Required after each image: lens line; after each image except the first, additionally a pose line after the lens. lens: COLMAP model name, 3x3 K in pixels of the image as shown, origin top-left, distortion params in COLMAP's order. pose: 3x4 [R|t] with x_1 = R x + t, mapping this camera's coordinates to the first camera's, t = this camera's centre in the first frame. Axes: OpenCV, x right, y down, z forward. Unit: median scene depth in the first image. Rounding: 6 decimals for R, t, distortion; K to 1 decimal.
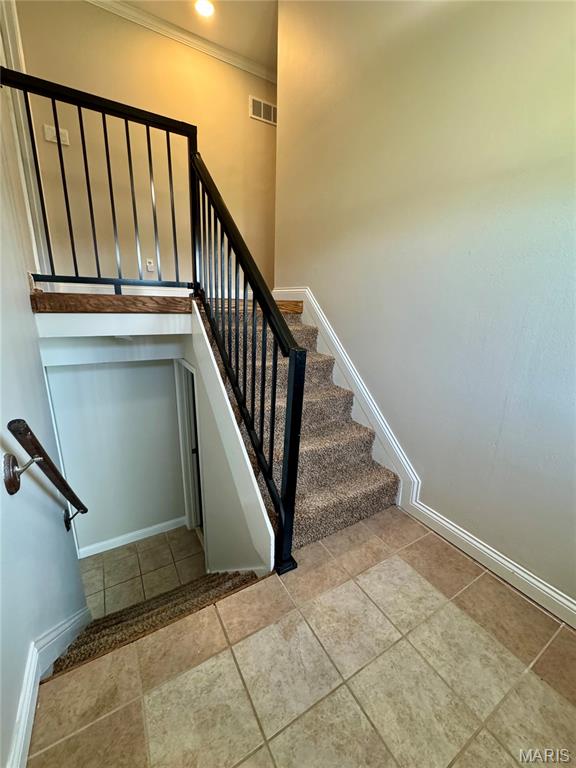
lens RADIAL K [[305.5, 0, 288.6], [0, 305.5, 384.4], [0, 0, 1]] dist [-0.008944, -0.000055]
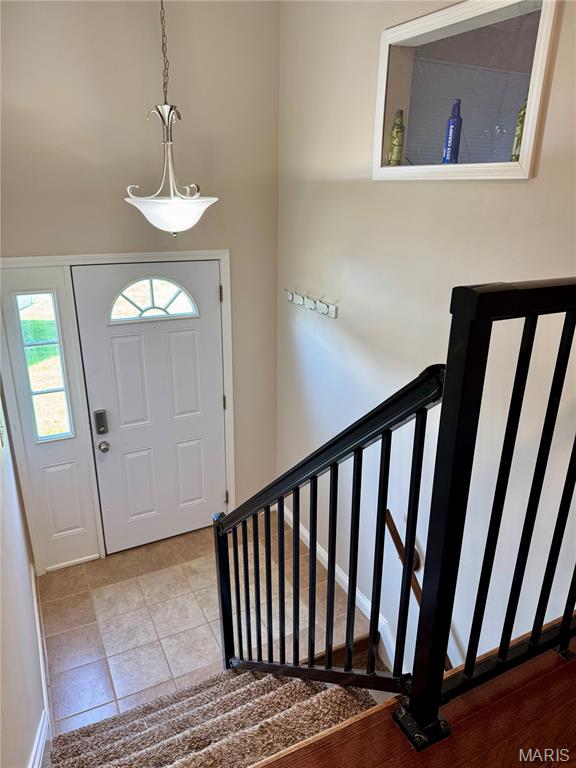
lens RADIAL K [[535.9, 0, 287.2], [0, 535.9, 385.0], [0, 0, 1]] dist [0.051909, -0.060015]
pose [[-0.997348, -0.050899, 0.052028, -0.317016], [-0.011174, 0.813419, 0.581571, -1.714054], [-0.071922, 0.579447, -0.811830, 2.347190]]
